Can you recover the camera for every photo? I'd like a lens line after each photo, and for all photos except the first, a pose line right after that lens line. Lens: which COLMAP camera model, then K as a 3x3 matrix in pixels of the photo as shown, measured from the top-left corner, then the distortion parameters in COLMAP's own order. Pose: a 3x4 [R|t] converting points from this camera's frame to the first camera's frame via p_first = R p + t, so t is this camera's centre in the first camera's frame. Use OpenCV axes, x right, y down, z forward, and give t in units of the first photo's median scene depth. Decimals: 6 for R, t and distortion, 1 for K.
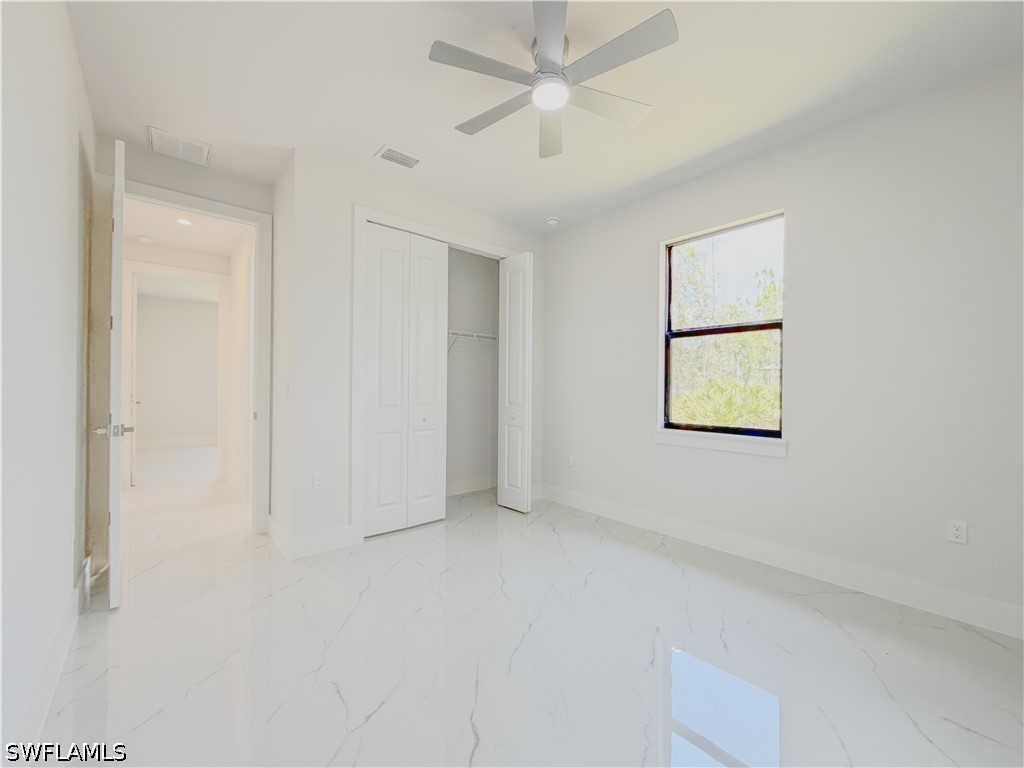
lens RADIAL K [[410.2, 0, 509.2], [0, 410.2, 385.4], [0, 0, 1]] dist [0.001090, -0.000476]
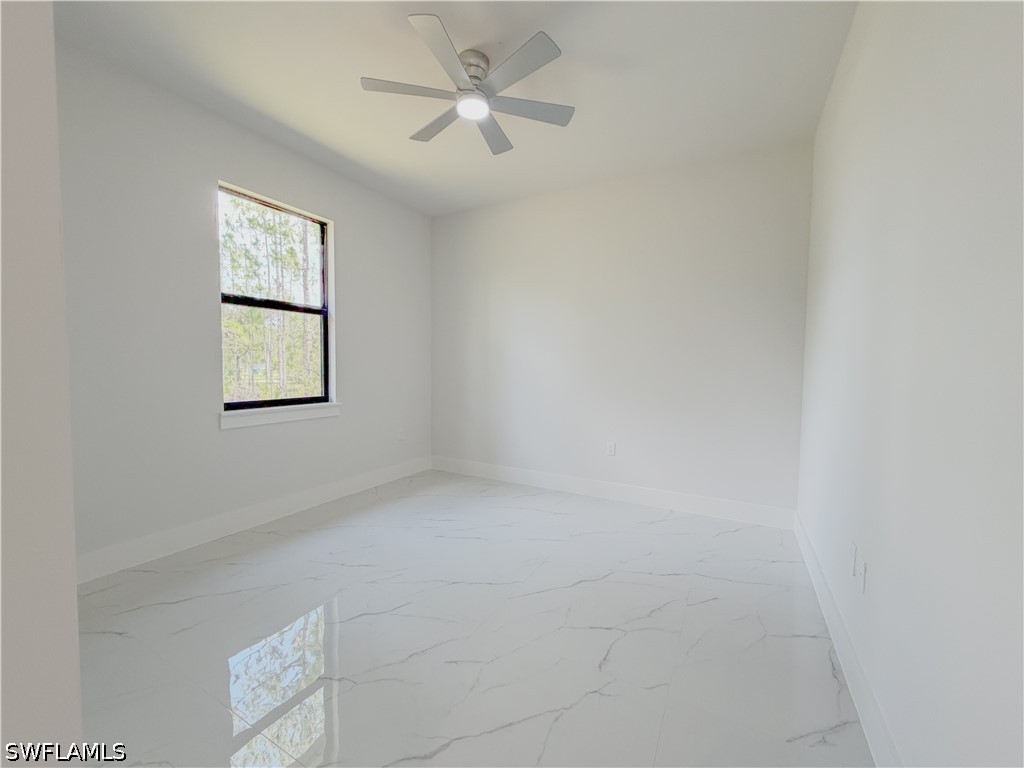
lens RADIAL K [[410.2, 0, 509.2], [0, 410.2, 385.4], [0, 0, 1]] dist [0.001090, -0.000476]
pose [[-0.342536, -0.053027, 0.938007, -0.719080], [-0.009294, 0.998548, 0.053056, 0.005482], [-0.939459, 0.009455, -0.342531, 0.894978]]
